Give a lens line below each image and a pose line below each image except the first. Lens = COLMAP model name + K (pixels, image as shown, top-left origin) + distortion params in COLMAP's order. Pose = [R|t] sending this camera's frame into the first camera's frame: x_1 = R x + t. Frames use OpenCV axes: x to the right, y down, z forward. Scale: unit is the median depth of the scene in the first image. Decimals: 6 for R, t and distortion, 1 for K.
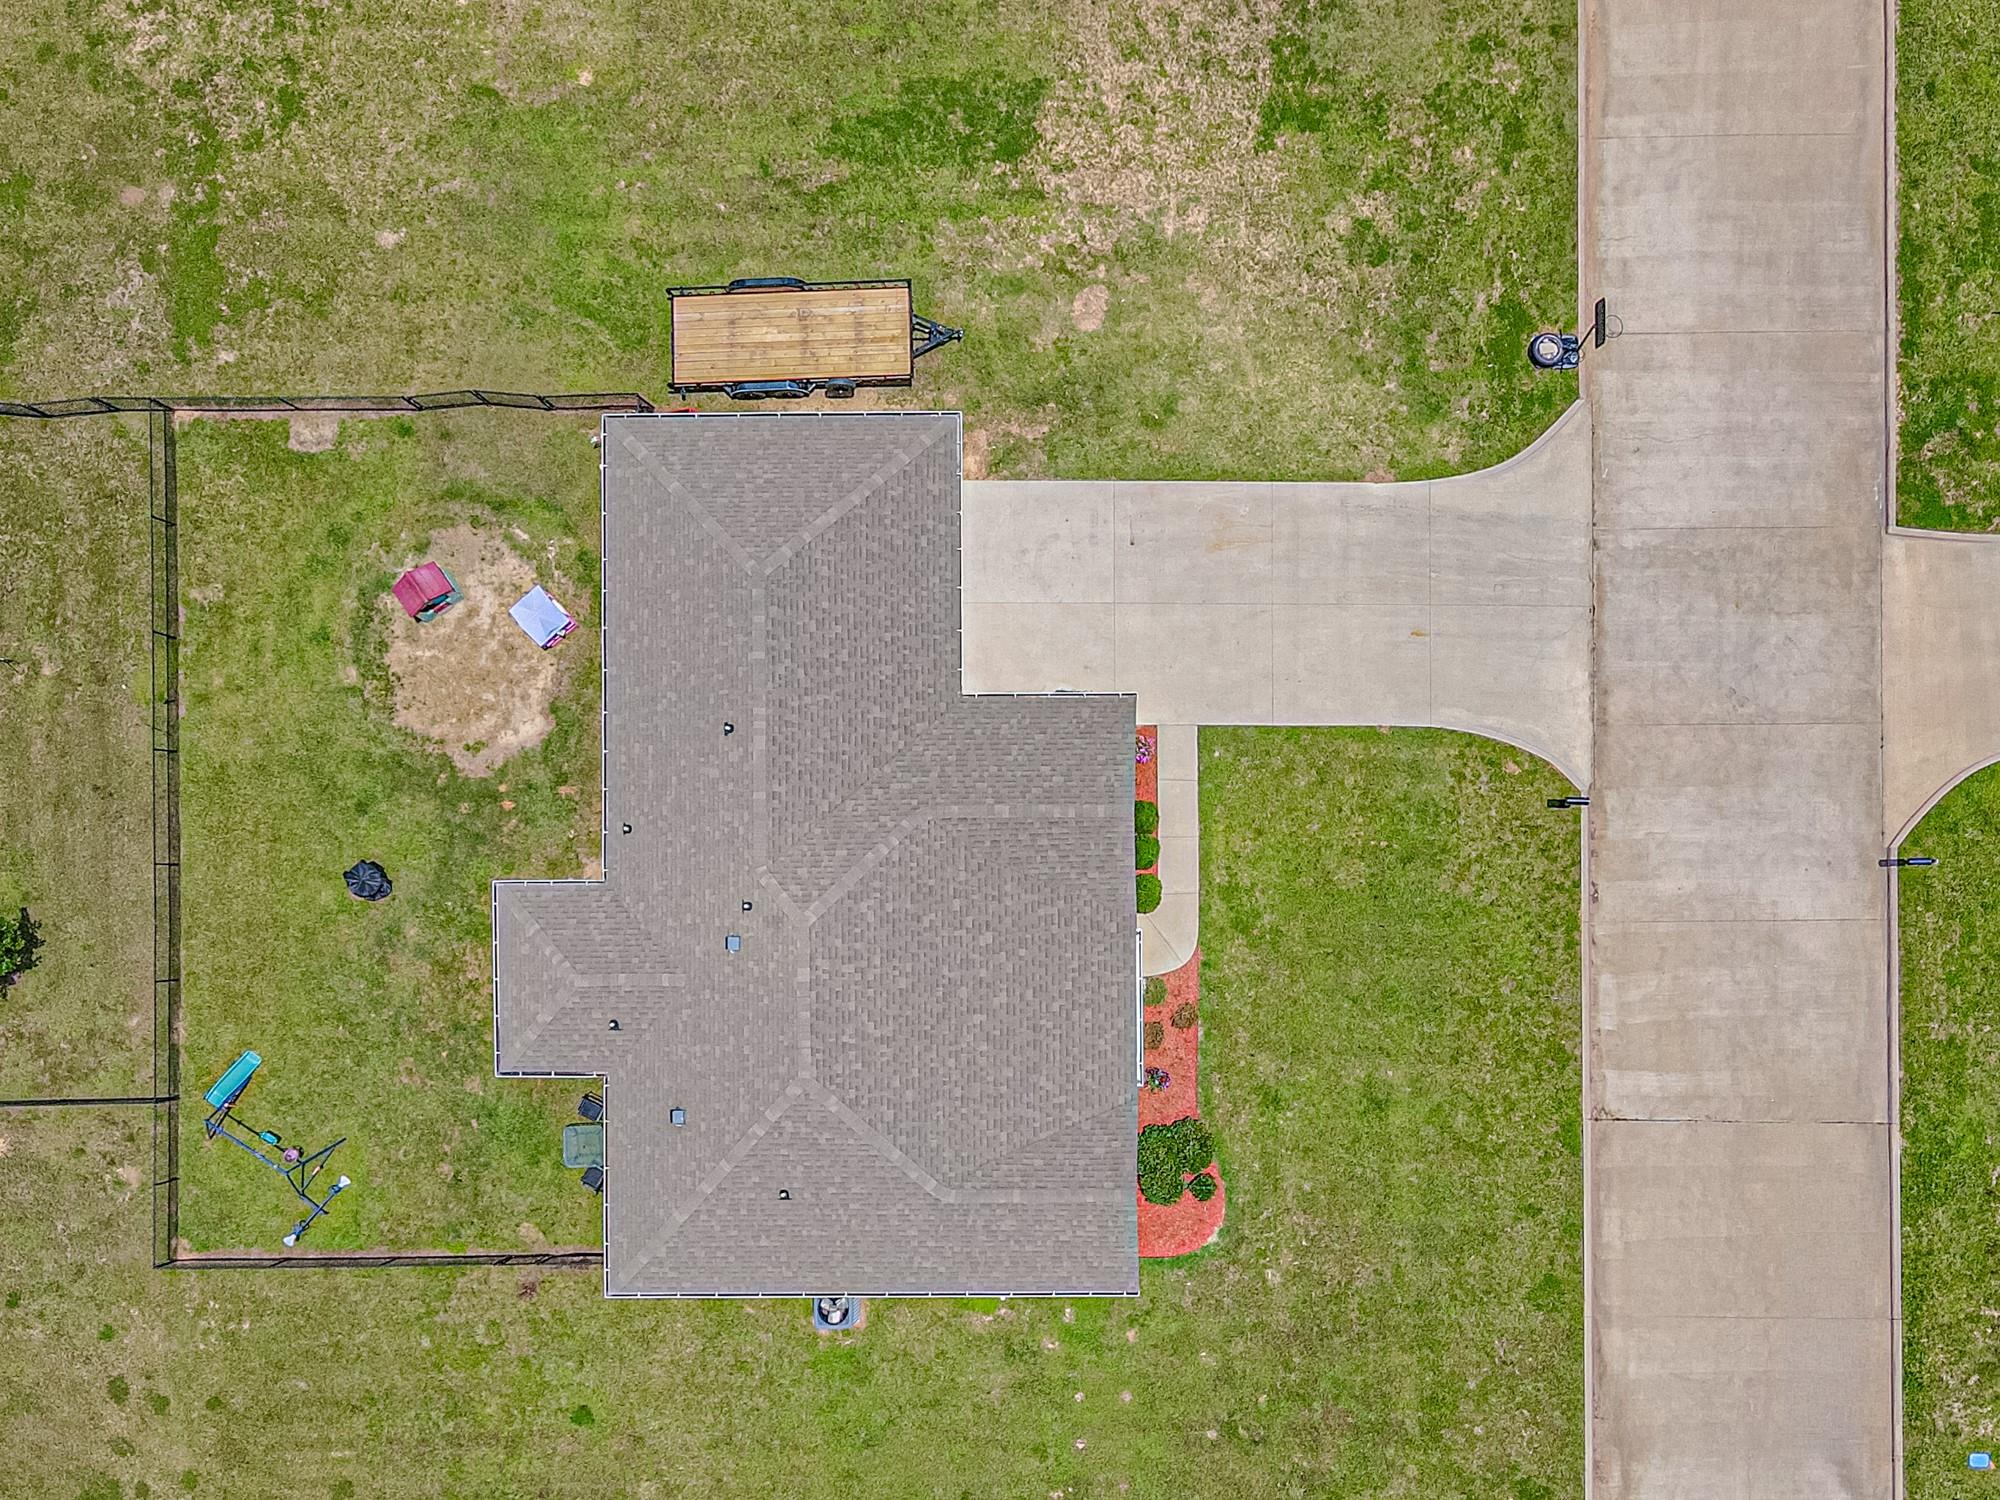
lens RADIAL K [[1462.2, 0, 993.1], [0, 1462.2, 748.3], [0, 0, 1]] dist [0.004342, 0.004142]
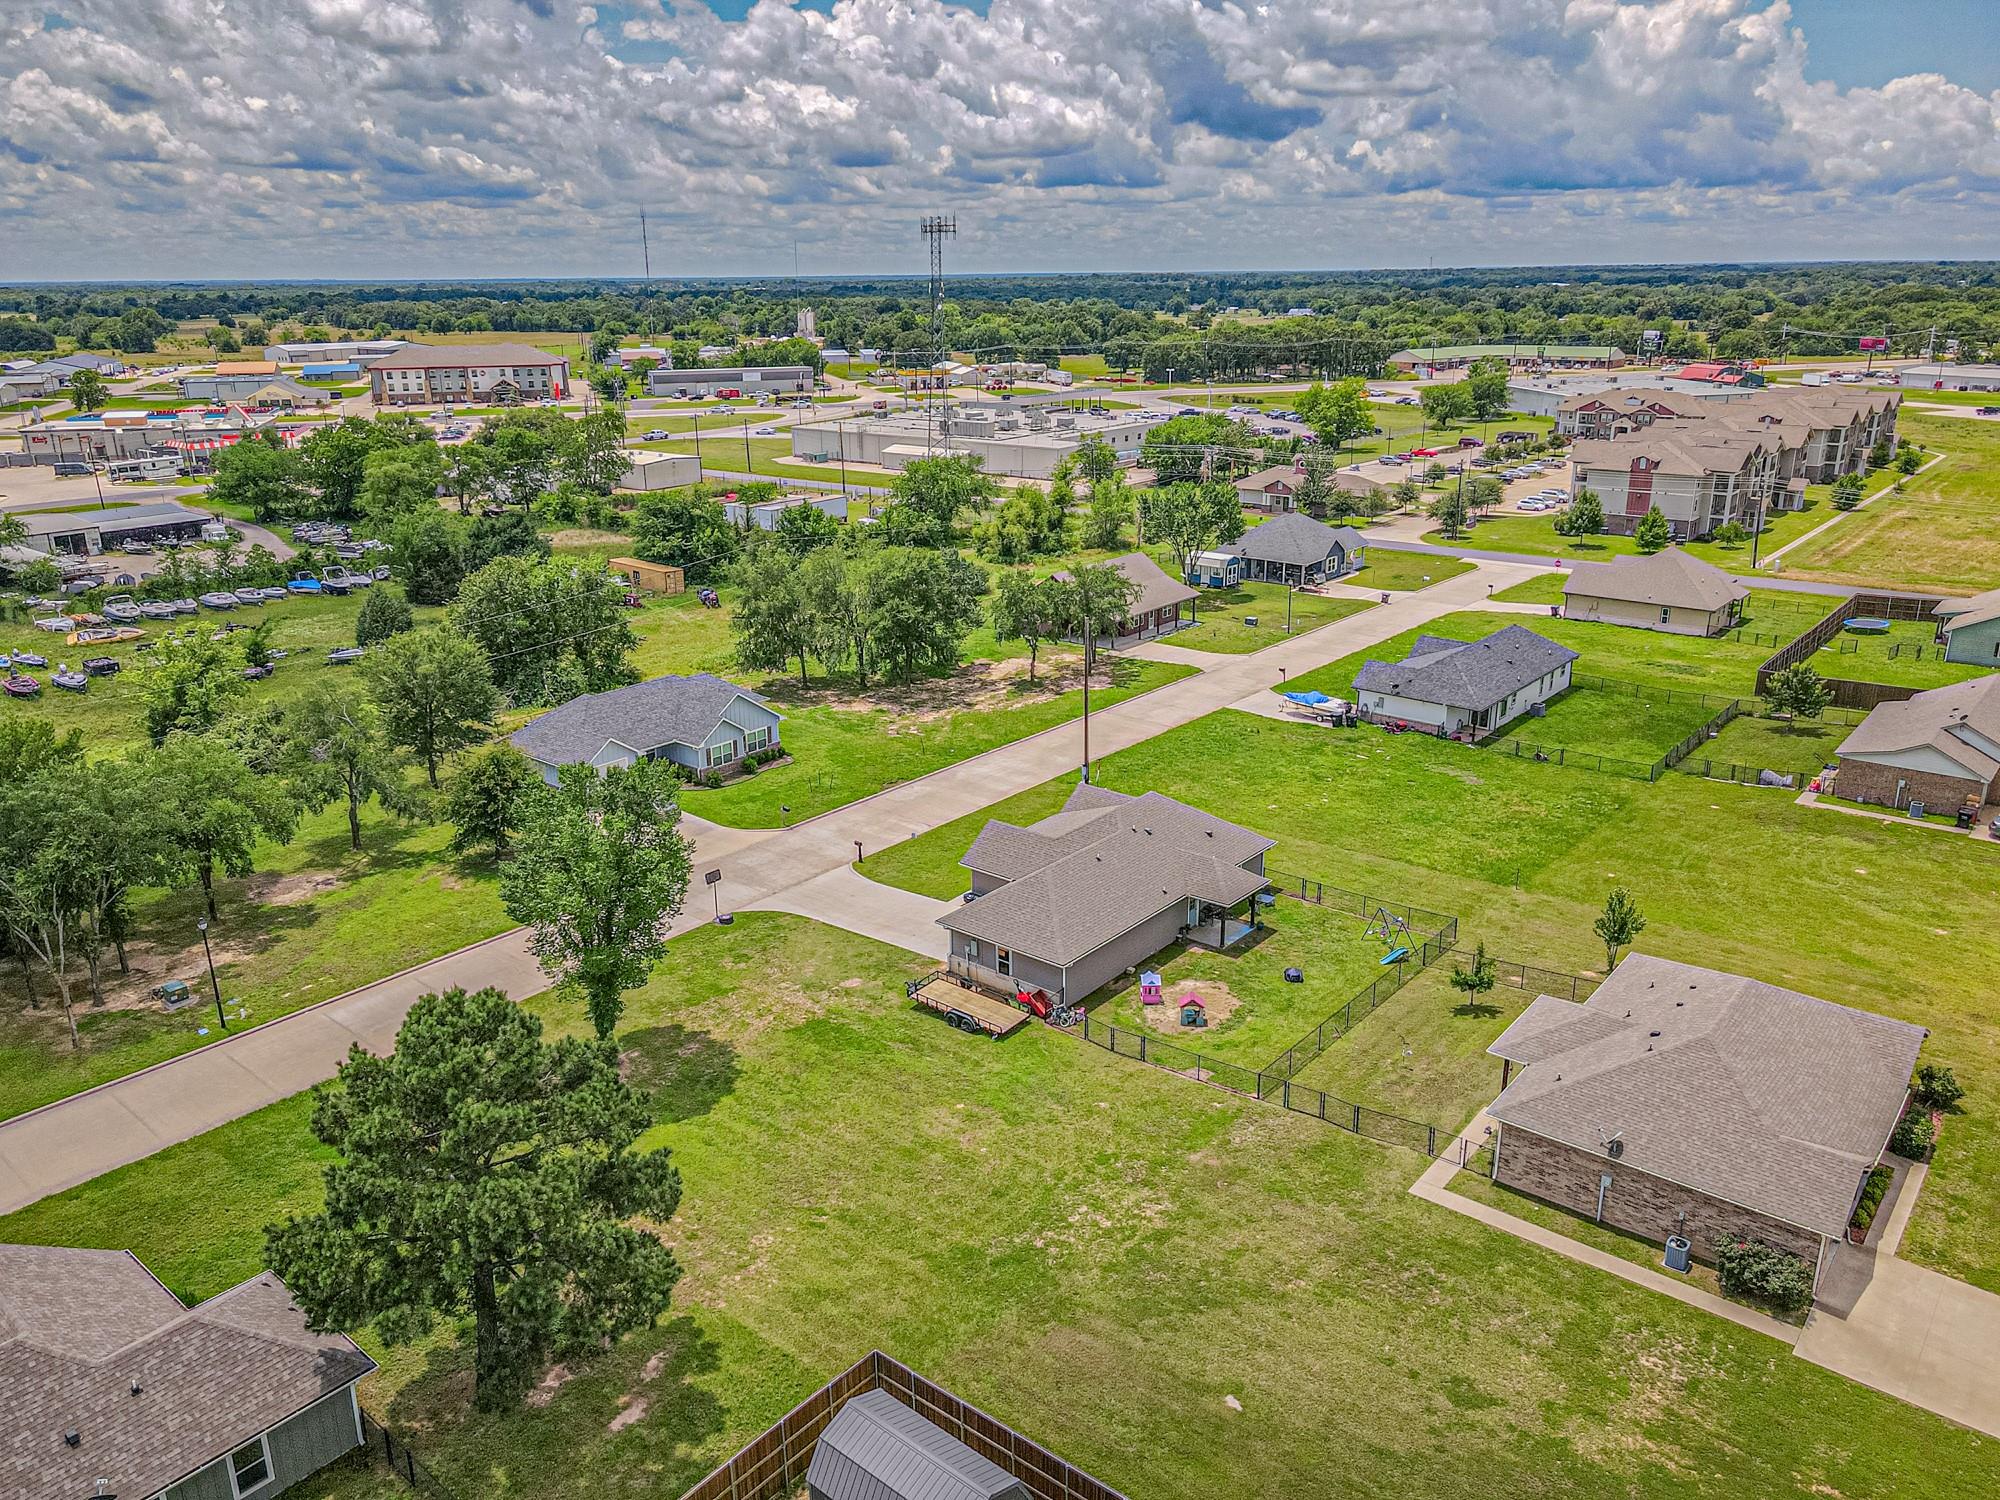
lens RADIAL K [[1462.2, 0, 993.1], [0, 1462.2, 748.3], [0, 0, 1]] dist [0.004342, 0.004142]
pose [[-0.763801, -0.176615, 0.620818, -1.328745], [0.645179, -0.236837, 0.726396, -1.612137], [0.018740, 0.955361, 0.294845, 0.067006]]
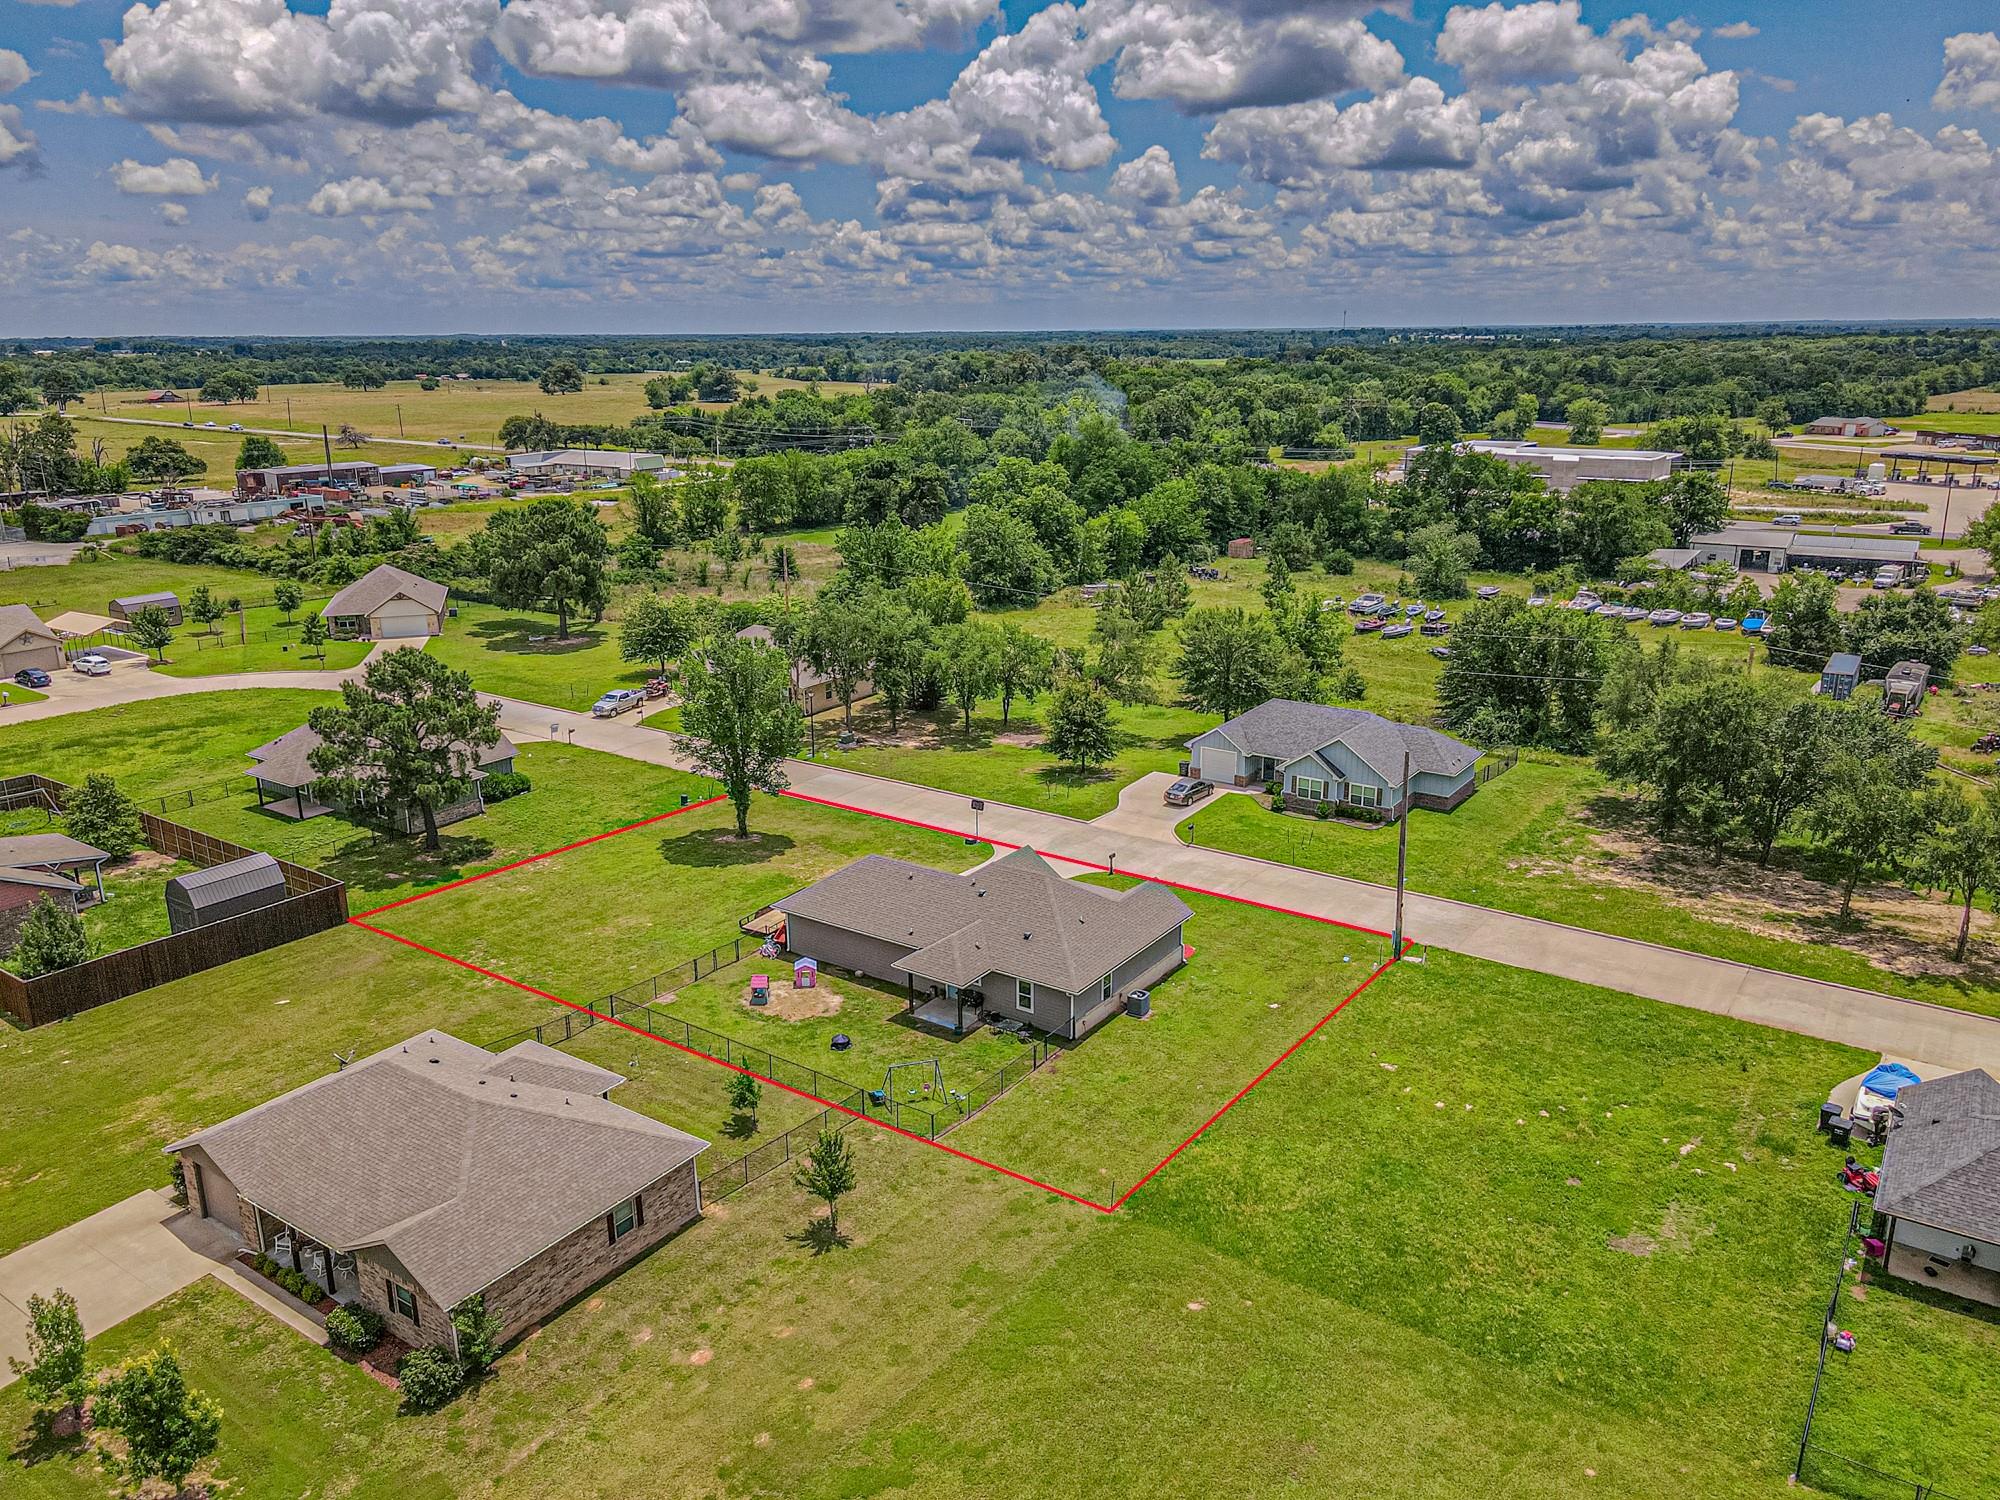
lens RADIAL K [[1462.2, 0, 993.1], [0, 1462.2, 748.3], [0, 0, 1]] dist [0.004342, 0.004142]
pose [[0.574922, -0.215853, 0.789223, -1.809137], [0.818172, 0.160736, -0.552050, 1.307050], [-0.007695, 0.963105, 0.269015, 0.056622]]
